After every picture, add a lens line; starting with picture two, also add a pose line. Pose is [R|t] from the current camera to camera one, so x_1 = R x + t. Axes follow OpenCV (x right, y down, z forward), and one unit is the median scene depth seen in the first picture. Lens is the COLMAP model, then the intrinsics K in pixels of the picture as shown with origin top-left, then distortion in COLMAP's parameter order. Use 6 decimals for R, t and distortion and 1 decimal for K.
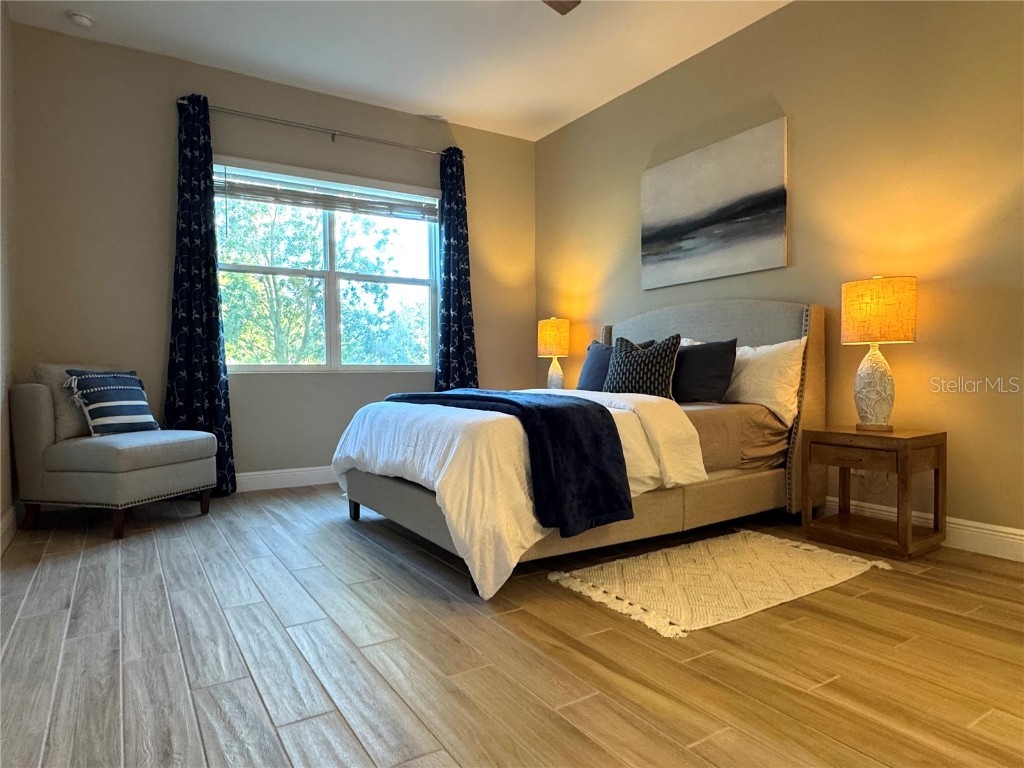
lens RADIAL K [[625.9, 0, 512.0], [0, 625.9, 384.0], [0, 0, 1]] dist [-0.000476, -0.000250]
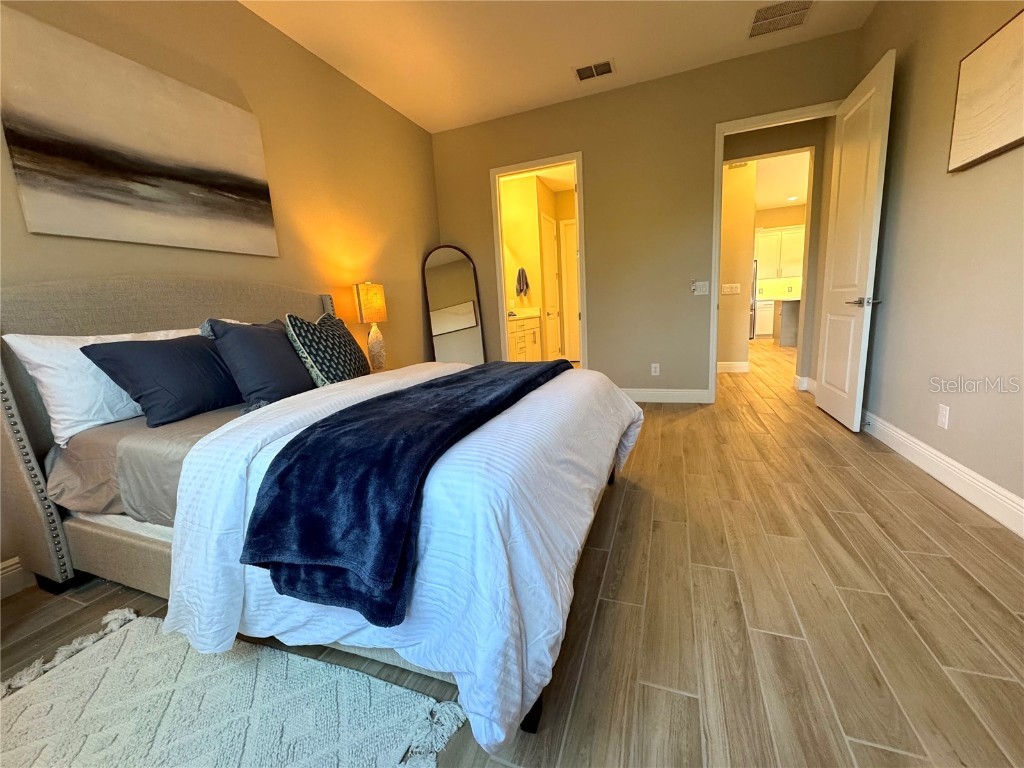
lens RADIAL K [[408.7, 0, 512.0], [0, 408.7, 384.0], [0, 0, 1]] dist [-0.002201, -0.000267]
pose [[-0.594180, -0.102134, 0.797821, -0.540628], [0.078288, 0.979852, 0.183742, -0.079088], [-0.800513, 0.171636, -0.574212, 1.381113]]
